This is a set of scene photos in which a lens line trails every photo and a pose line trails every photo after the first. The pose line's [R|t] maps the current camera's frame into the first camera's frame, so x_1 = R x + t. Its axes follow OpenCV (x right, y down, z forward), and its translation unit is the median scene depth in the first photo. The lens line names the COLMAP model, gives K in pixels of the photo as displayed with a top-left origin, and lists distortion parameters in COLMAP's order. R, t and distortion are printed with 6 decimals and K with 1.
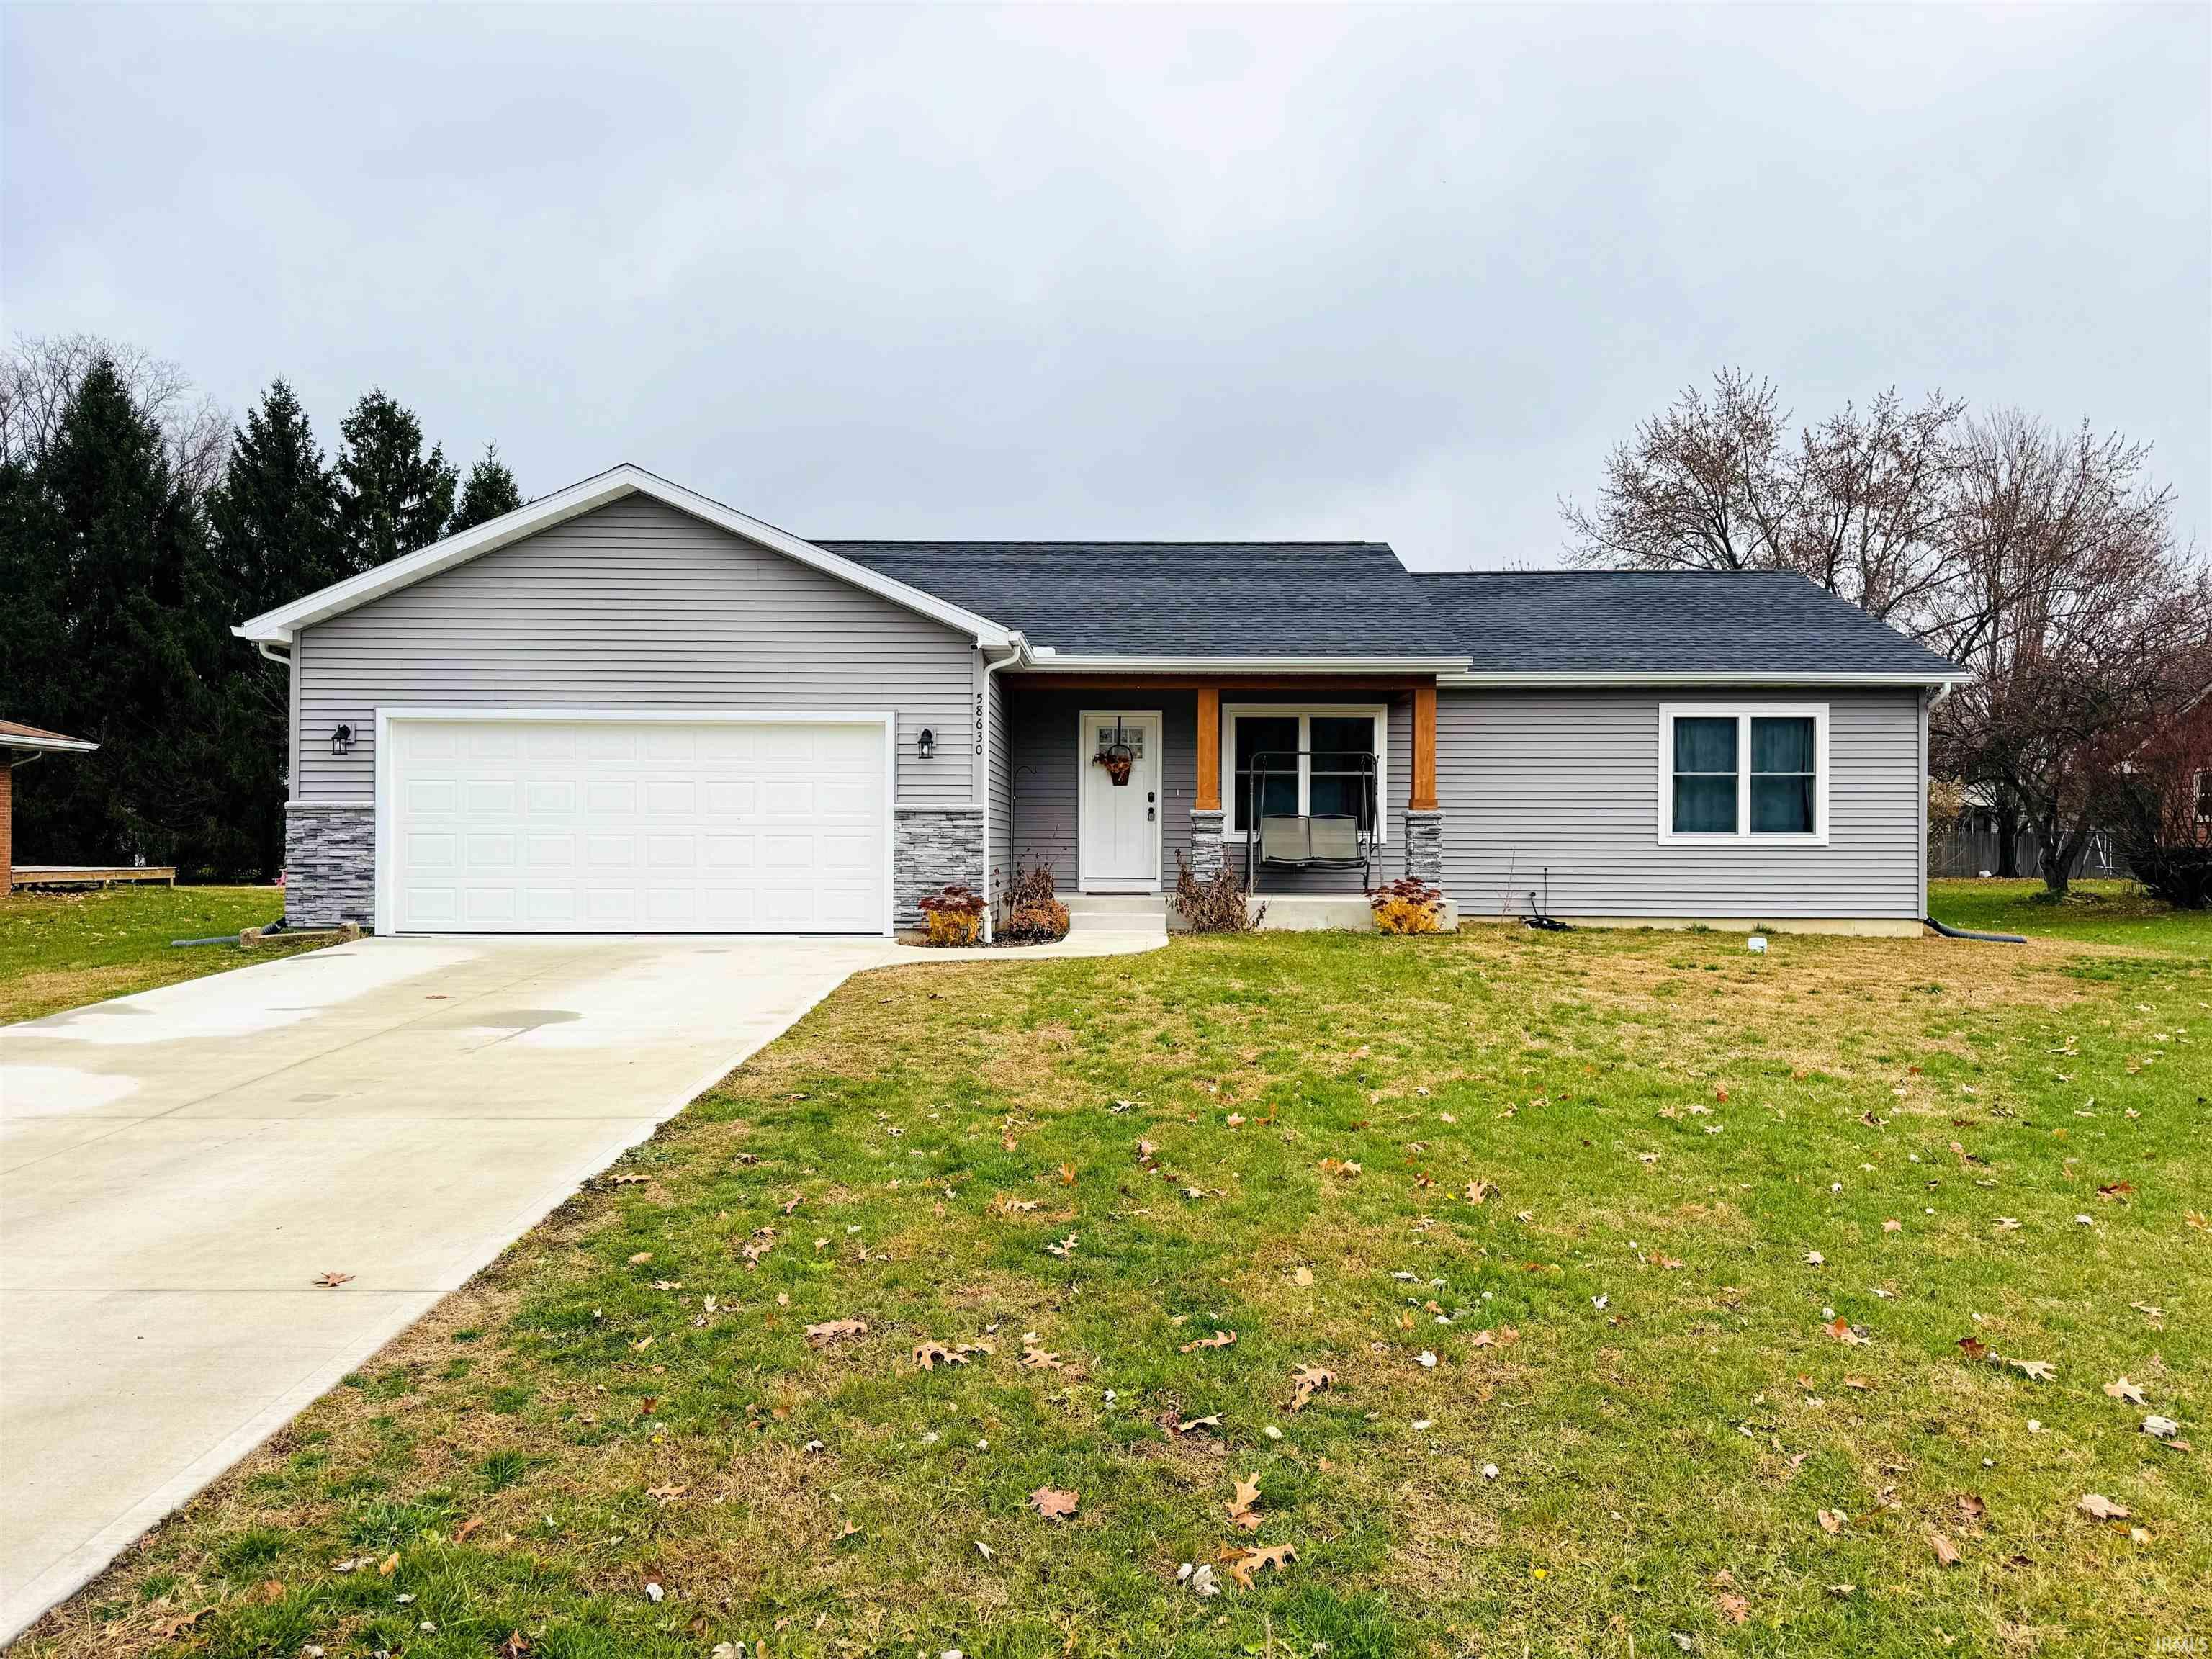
lens RADIAL K [[1571.8, 0, 1103.7], [0, 1571.8, 825.6], [0, 0, 1]] dist [0.083667, -0.001232]
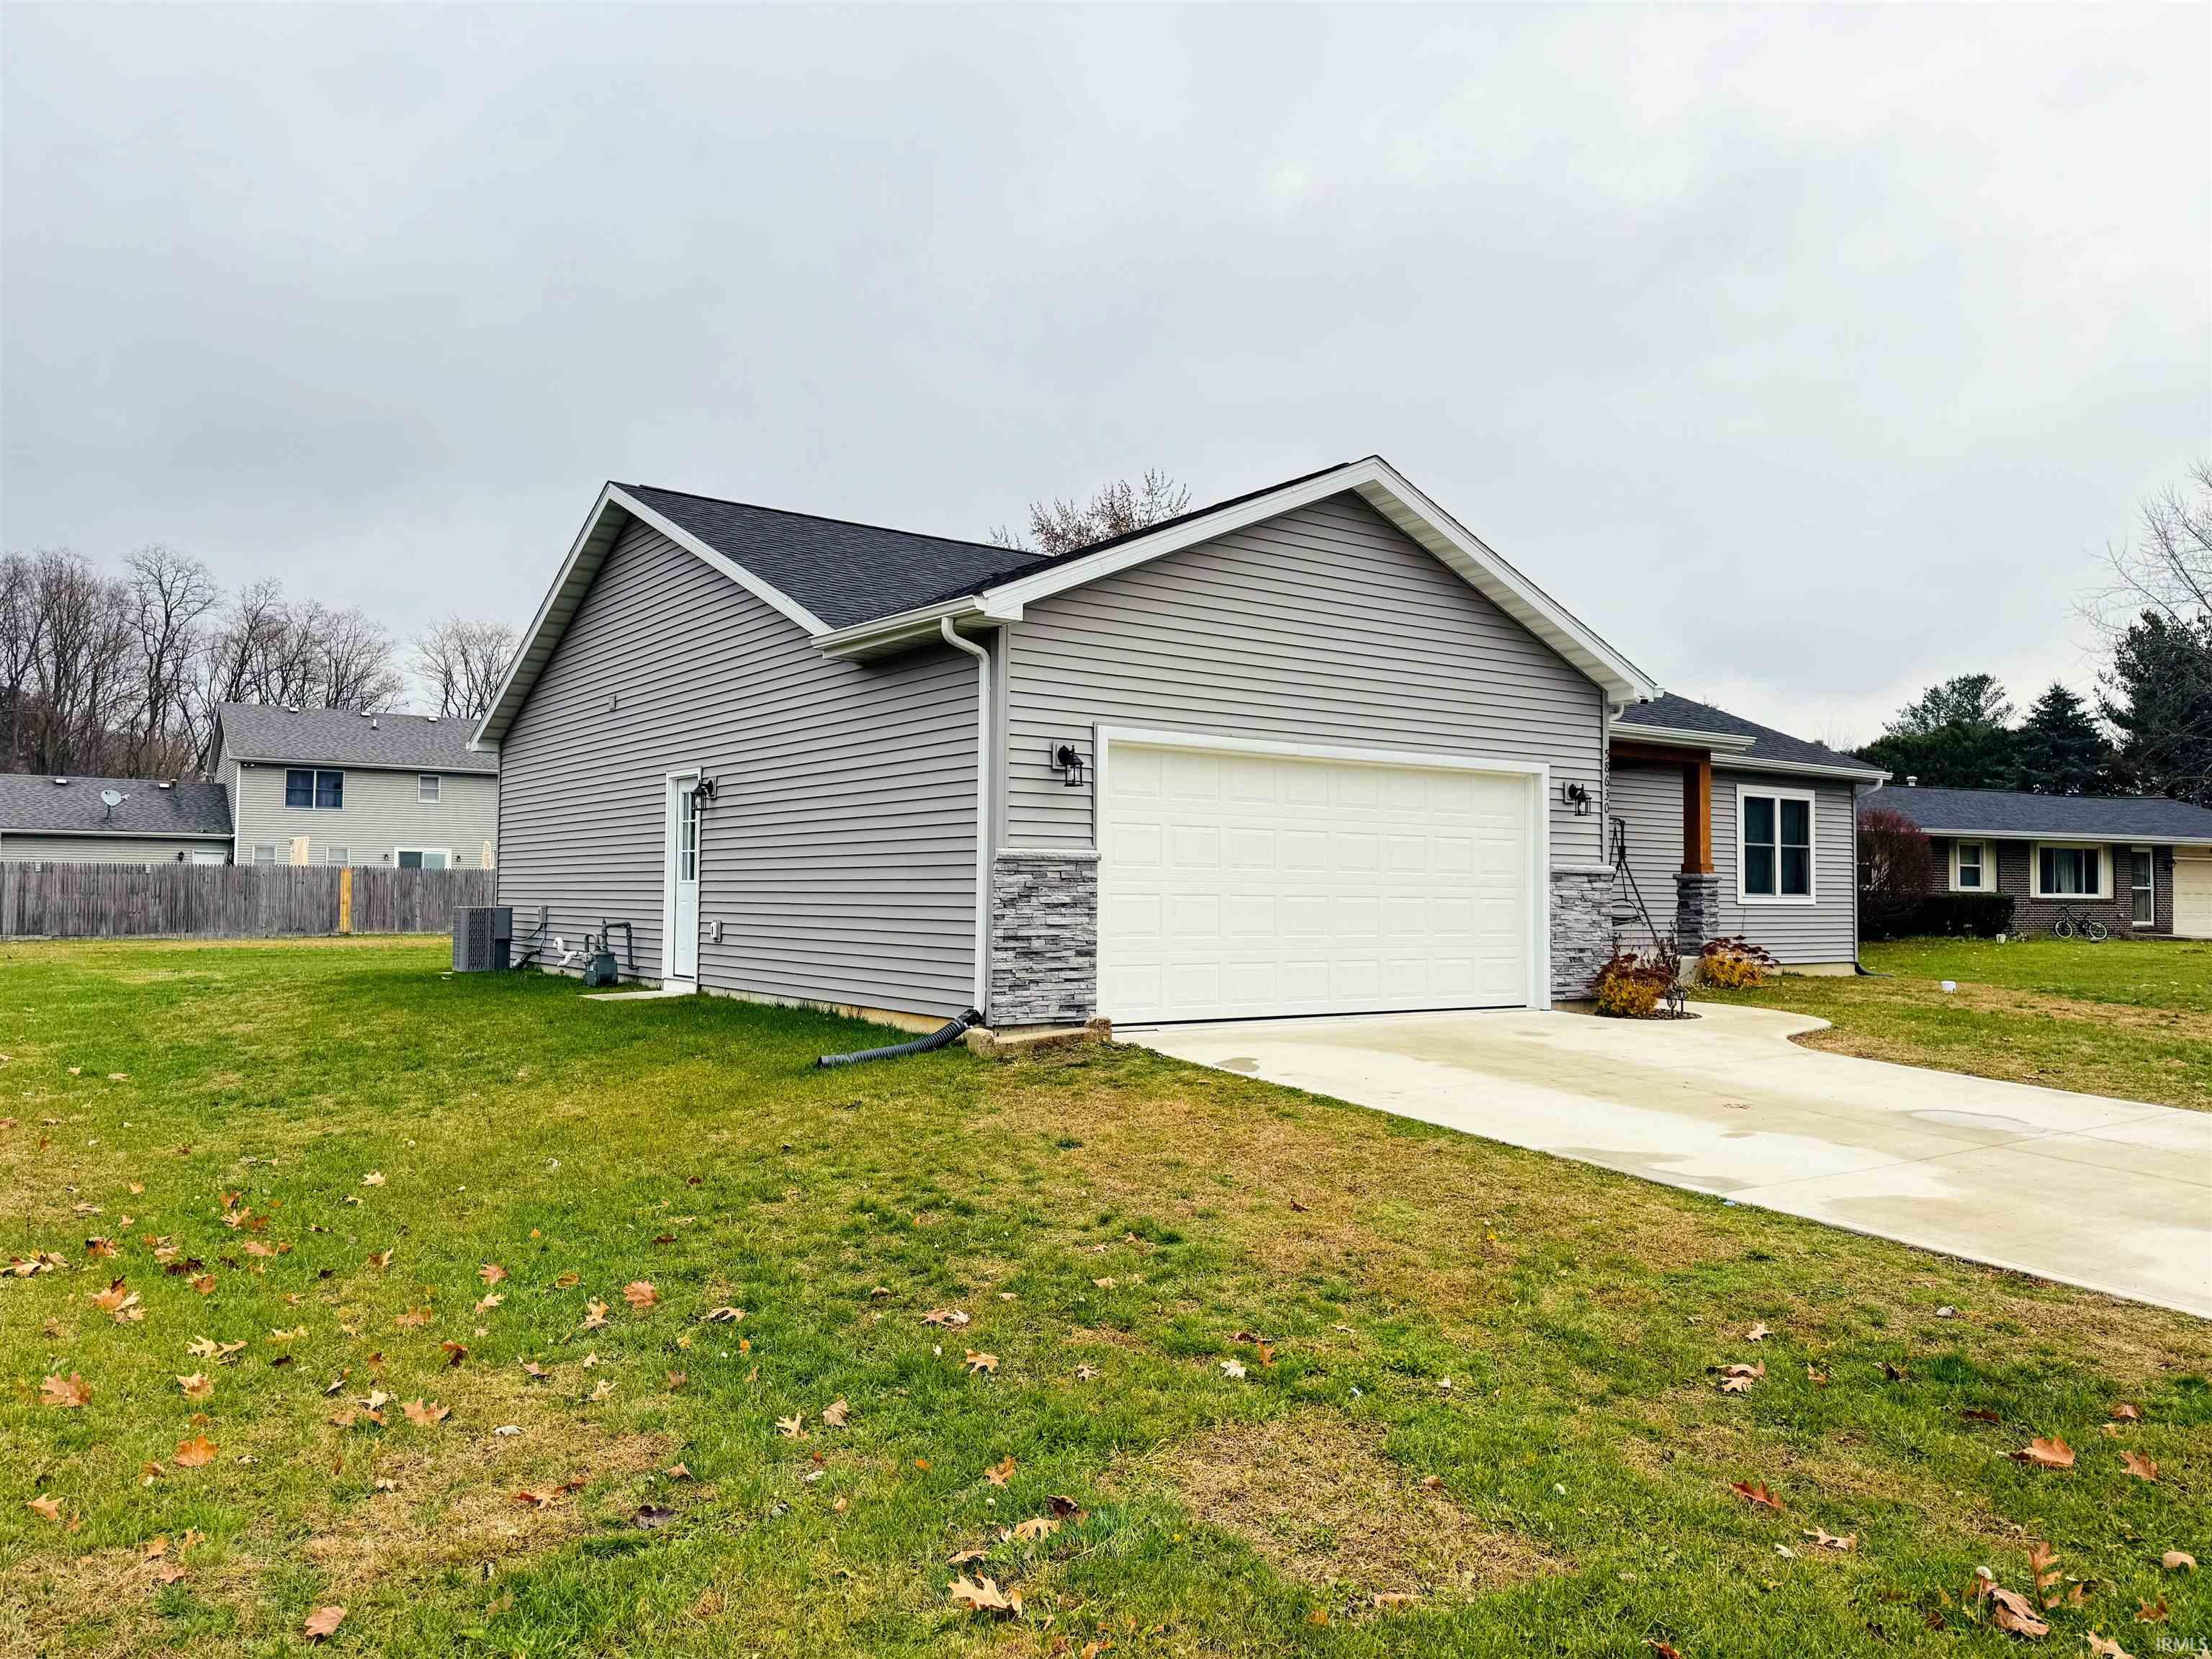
lens RADIAL K [[1571.8, 0, 1111.3], [0, 1571.8, 827.9], [0, 0, 1]] dist [0.083667, -0.001232]
pose [[0.799818, 0.028177, 0.599580, -0.726830], [-0.012432, 0.999461, -0.030384, -0.002855], [-0.600113, 0.016848, 0.799738, 0.337193]]
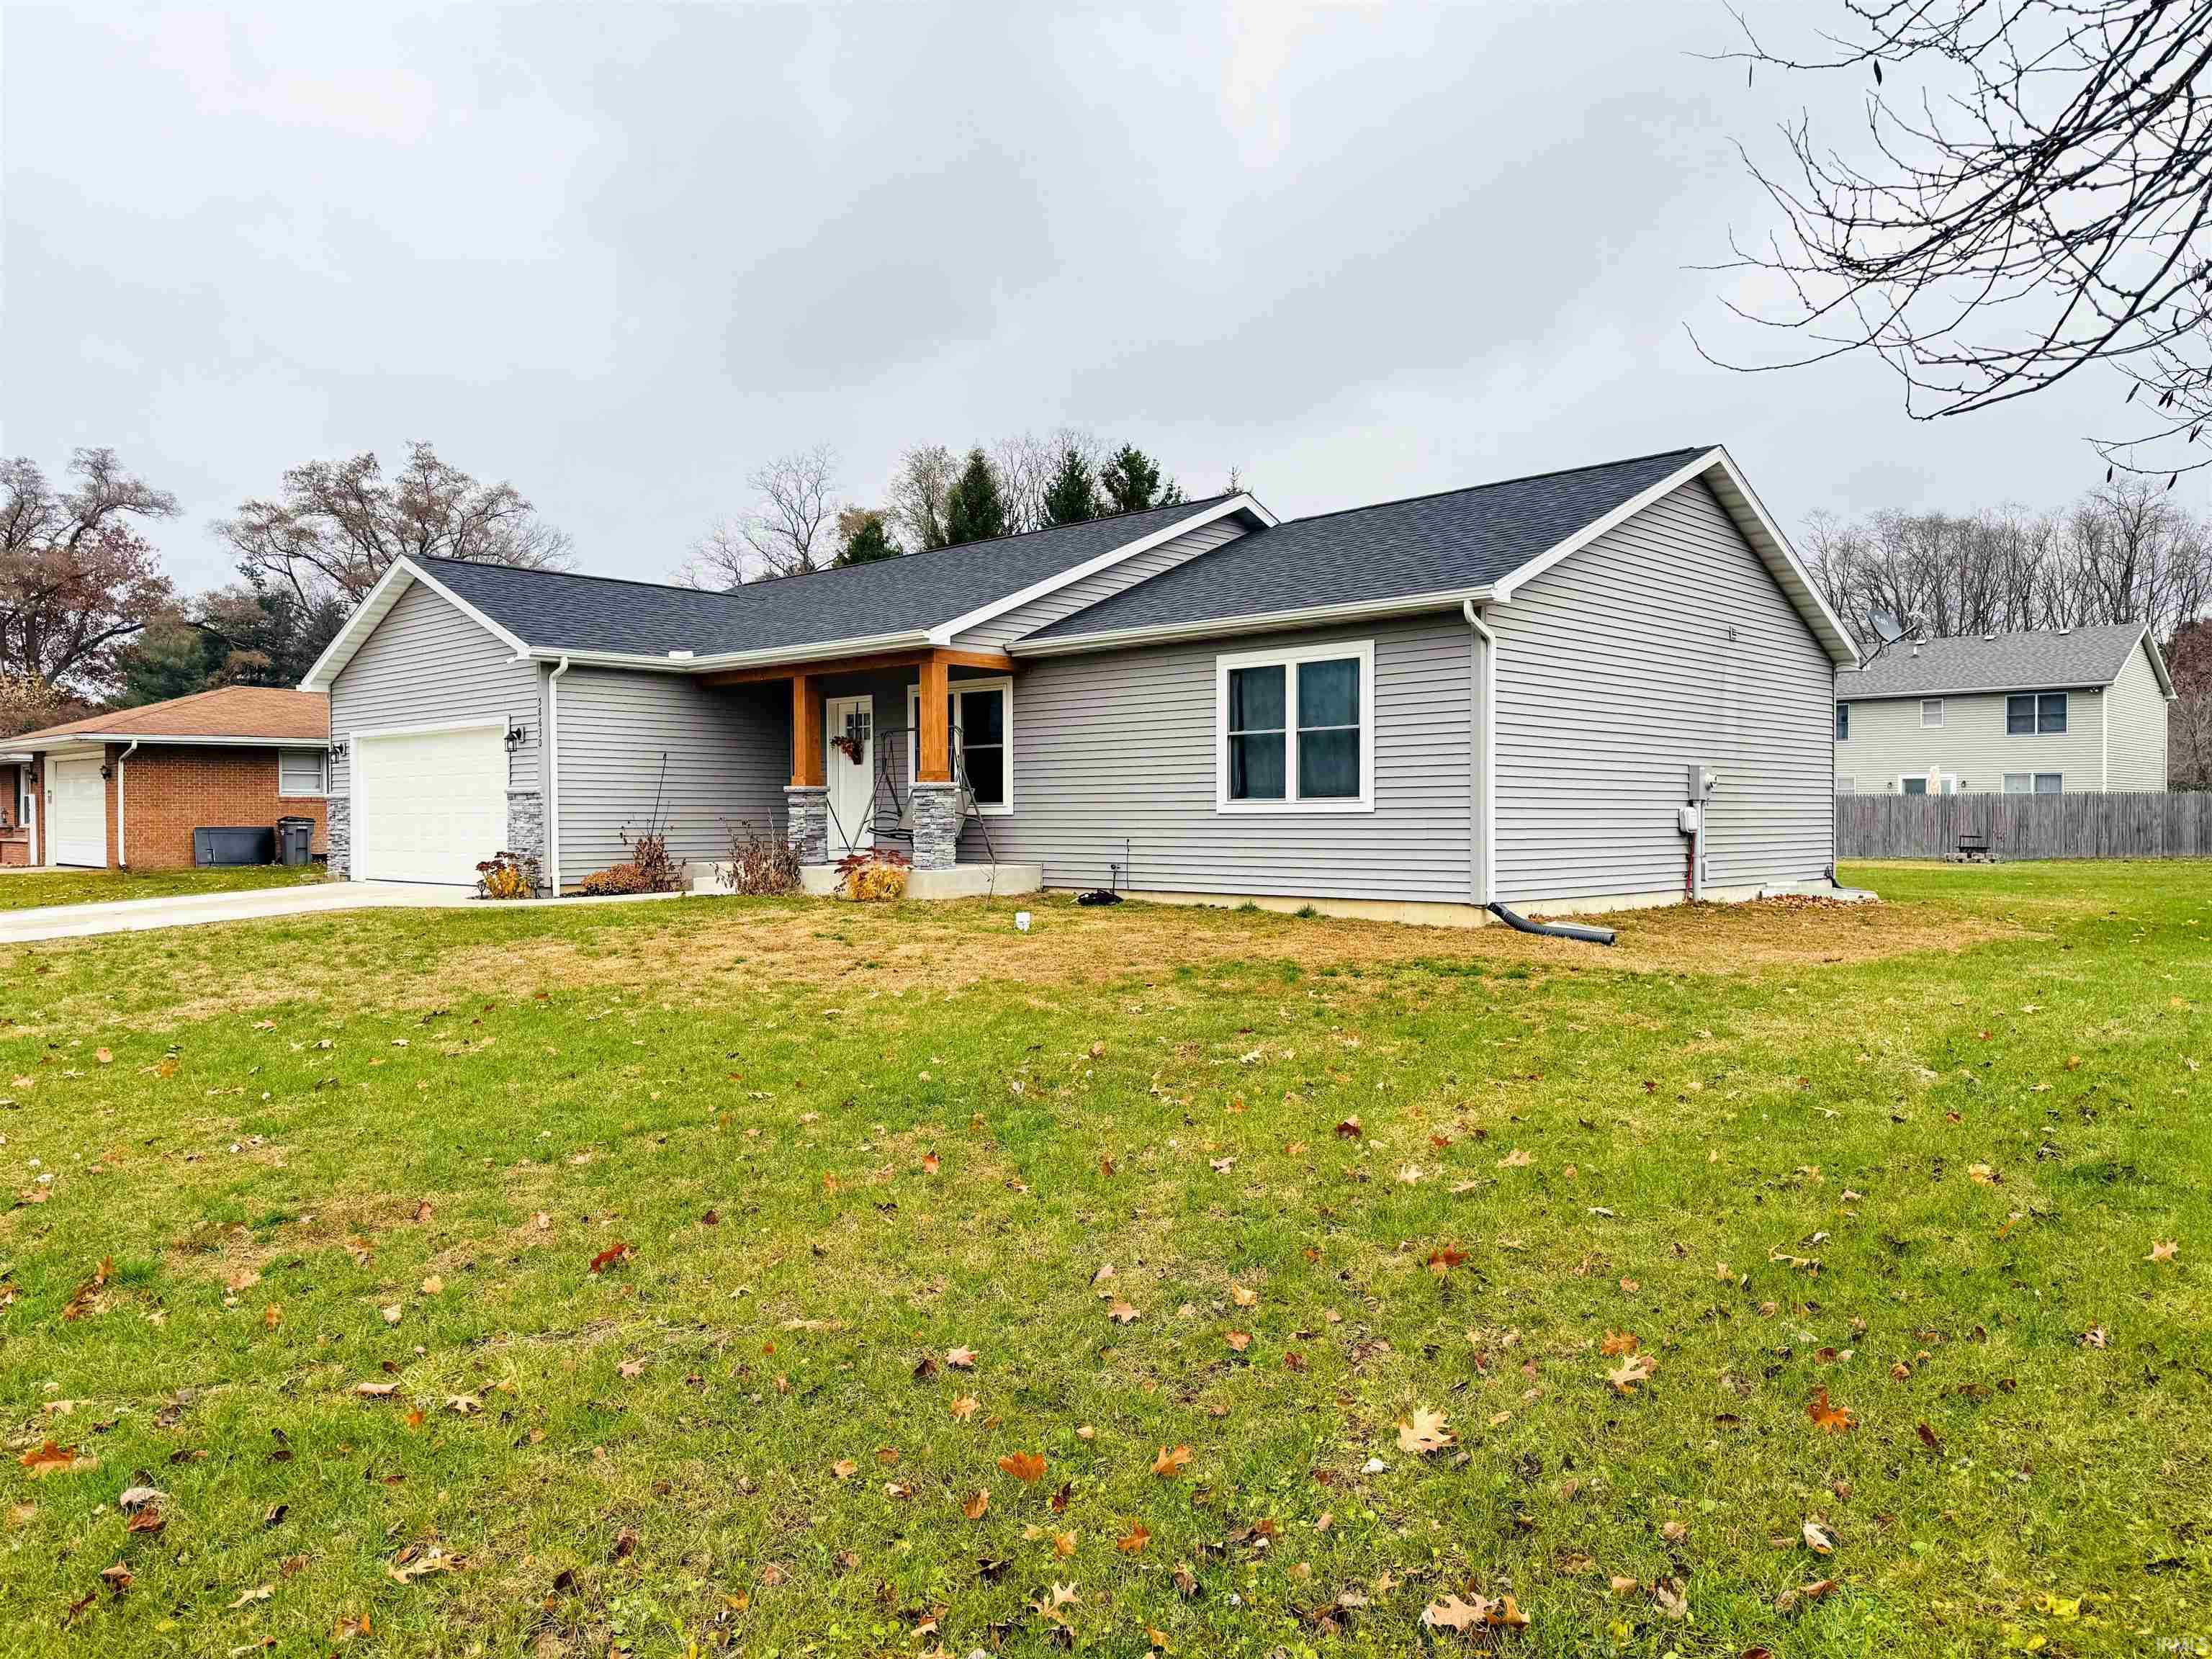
lens RADIAL K [[1571.8, 0, 1108.7], [0, 1571.8, 831.5], [0, 0, 1]] dist [0.083667, -0.001232]
pose [[0.731252, -0.001395, -0.682106, 0.909696], [0.012902, 0.999847, 0.011787, 0.010997], [0.681986, -0.017420, 0.731158, 0.311114]]
